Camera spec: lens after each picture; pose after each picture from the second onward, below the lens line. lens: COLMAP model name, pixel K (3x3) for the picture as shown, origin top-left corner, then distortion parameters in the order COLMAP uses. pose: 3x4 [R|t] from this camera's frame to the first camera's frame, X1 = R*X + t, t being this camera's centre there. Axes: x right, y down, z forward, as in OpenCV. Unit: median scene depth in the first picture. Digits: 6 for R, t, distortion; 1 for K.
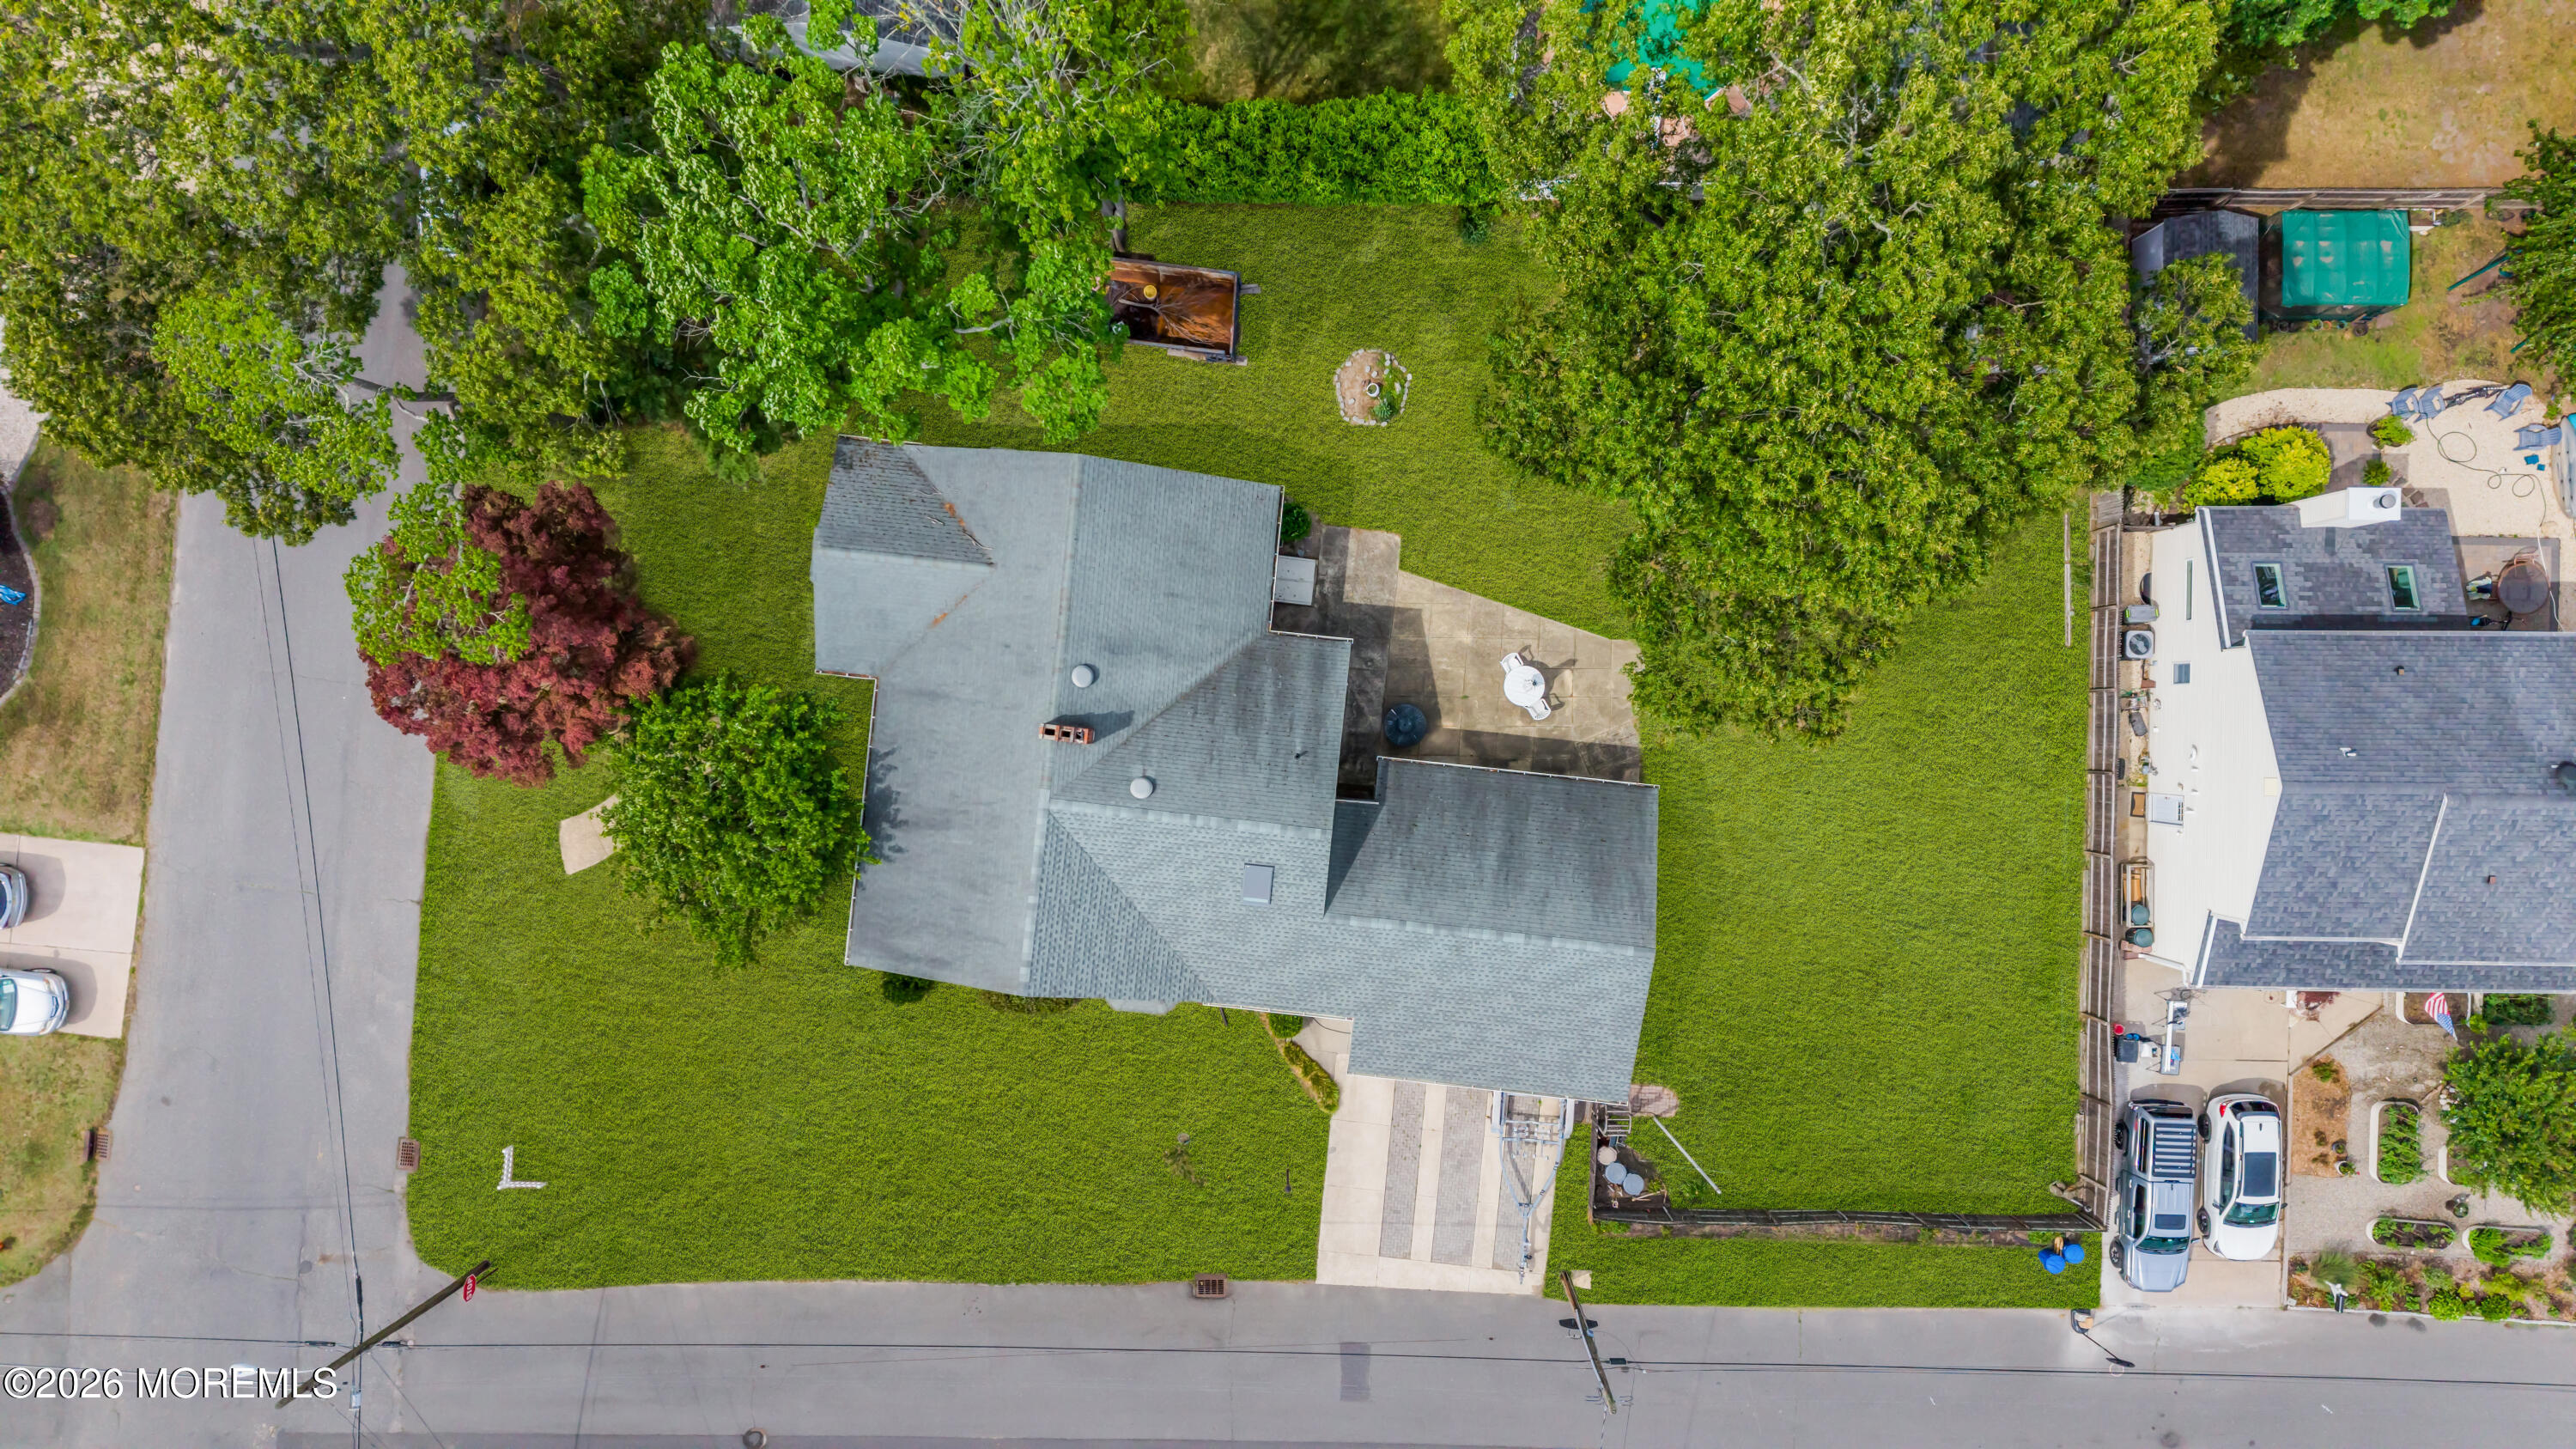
lens RADIAL K [[1785.1, 0, 1288.0], [0, 1785.1, 724.5], [0, 0, 1]] dist [0.076041, -0.116762]
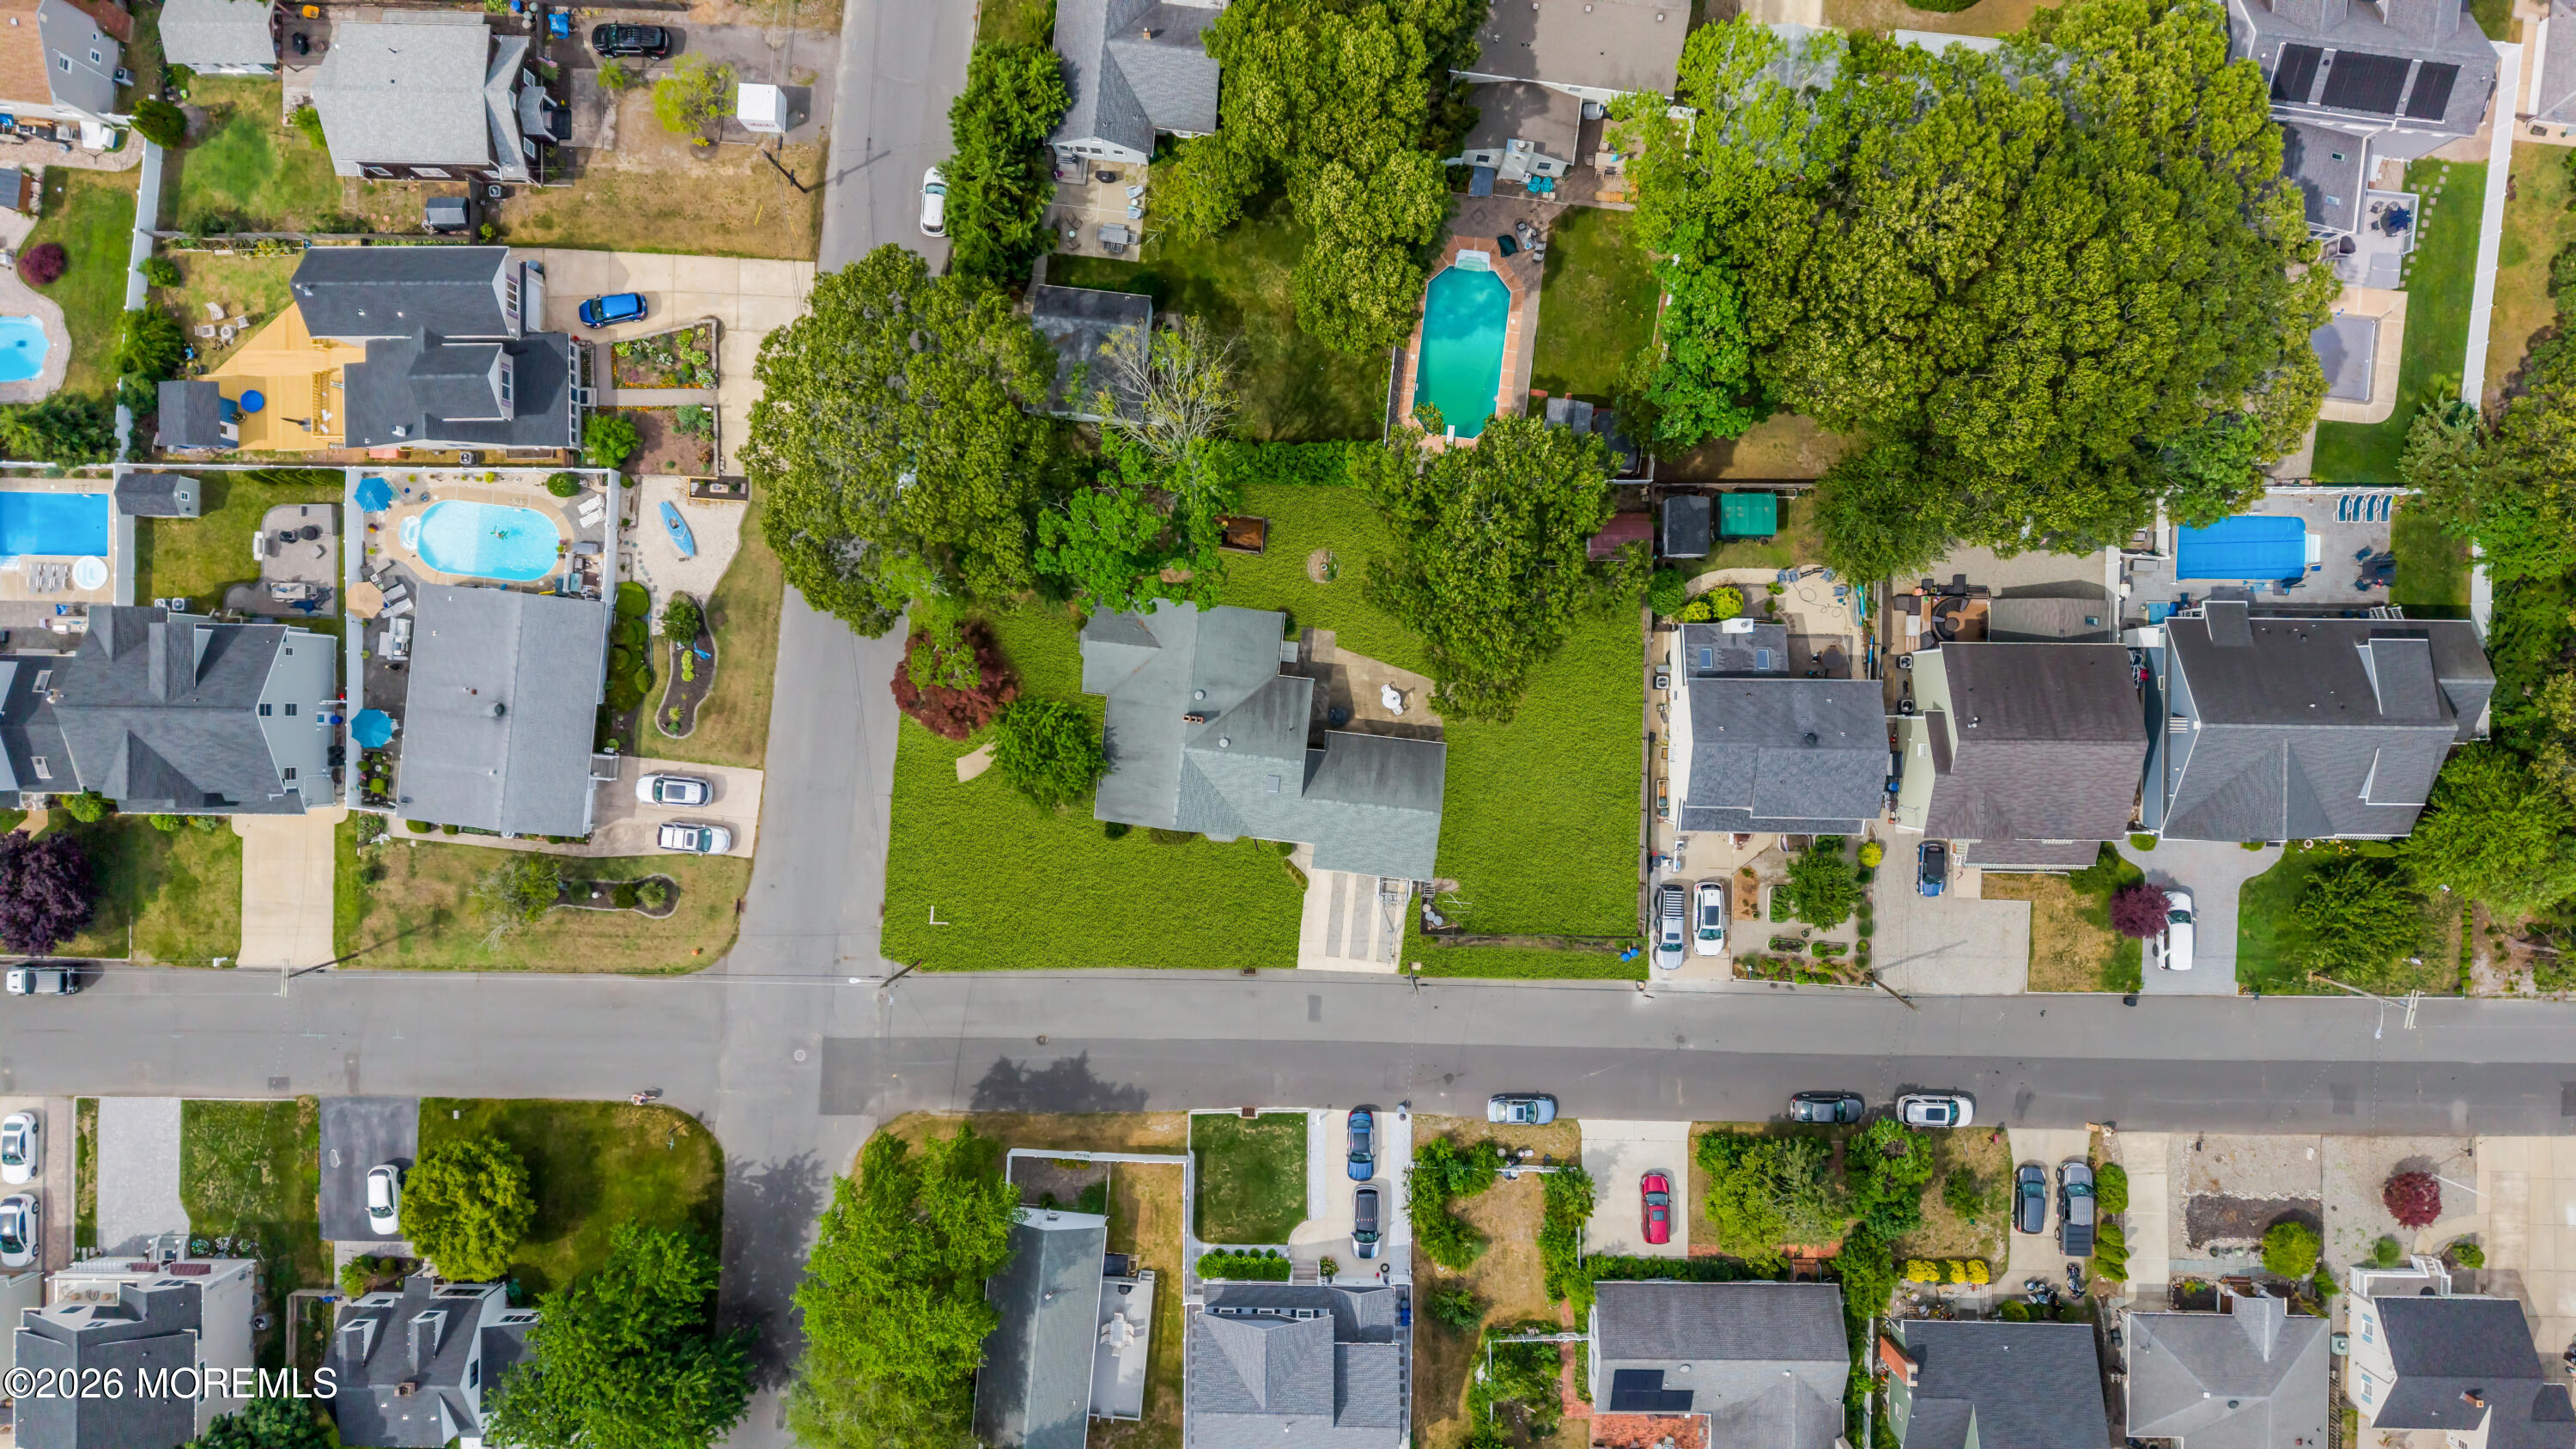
lens RADIAL K [[1785.1, 0, 1288.0], [0, 1785.1, 724.5], [0, 0, 1]] dist [0.076041, -0.116762]
pose [[0.999962, 0.004314, 0.007613, -0.014184], [-0.004306, 0.999990, -0.000984, 0.012353], [-0.007617, 0.000951, 0.999971, -1.230404]]
